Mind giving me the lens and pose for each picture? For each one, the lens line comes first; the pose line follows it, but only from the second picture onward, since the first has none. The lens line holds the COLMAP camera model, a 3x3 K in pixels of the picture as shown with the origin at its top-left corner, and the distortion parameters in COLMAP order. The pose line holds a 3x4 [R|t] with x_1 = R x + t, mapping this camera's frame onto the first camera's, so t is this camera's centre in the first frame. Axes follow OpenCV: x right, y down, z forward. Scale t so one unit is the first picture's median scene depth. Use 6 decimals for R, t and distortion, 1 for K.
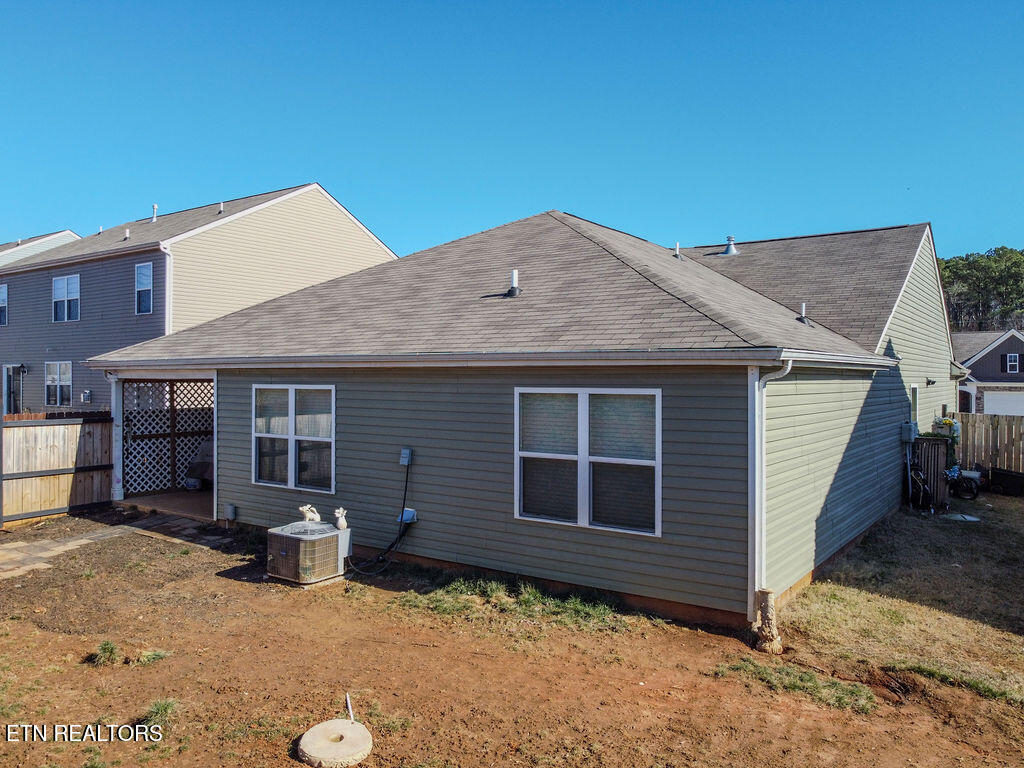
lens RADIAL K [[778.7, 0, 510.2], [0, 778.7, 383.1], [0, 0, 1]] dist [-0.012203, -0.006029]
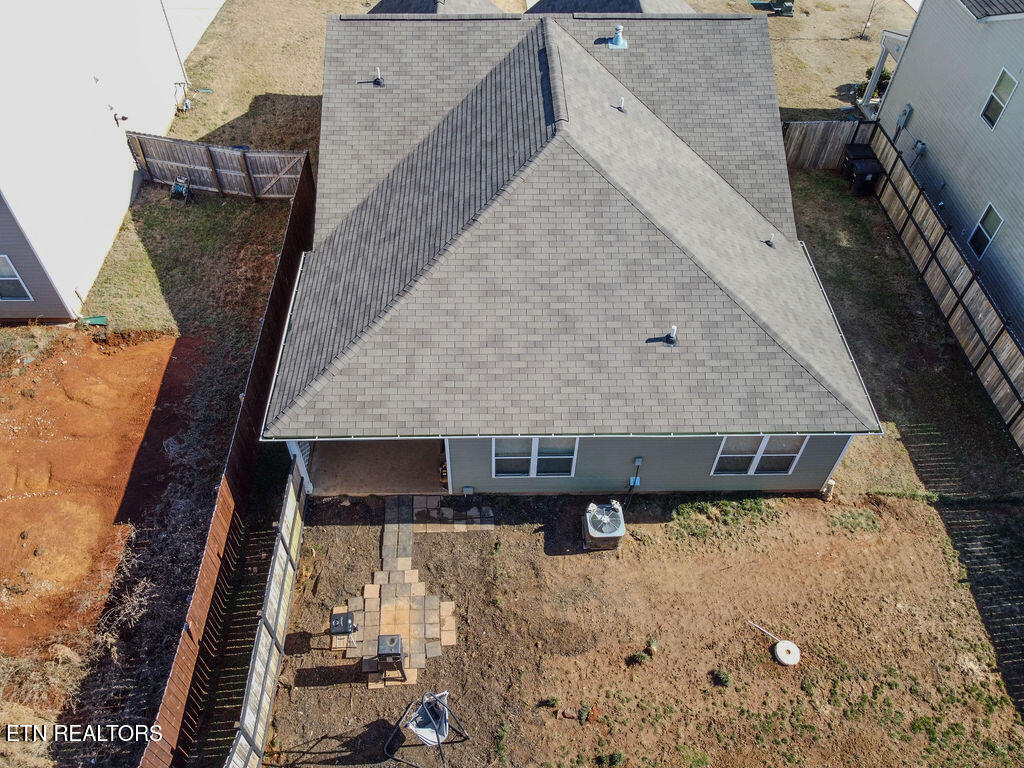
lens RADIAL K [[778.7, 0, 512.1], [0, 778.7, 384.1], [0, 0, 1]] dist [-0.012203, -0.006029]
pose [[0.800354, -0.445696, 0.400985, -1.448149], [-0.015422, 0.653307, 0.756936, -1.947560], [-0.599330, -0.612000, 0.516004, 0.598270]]
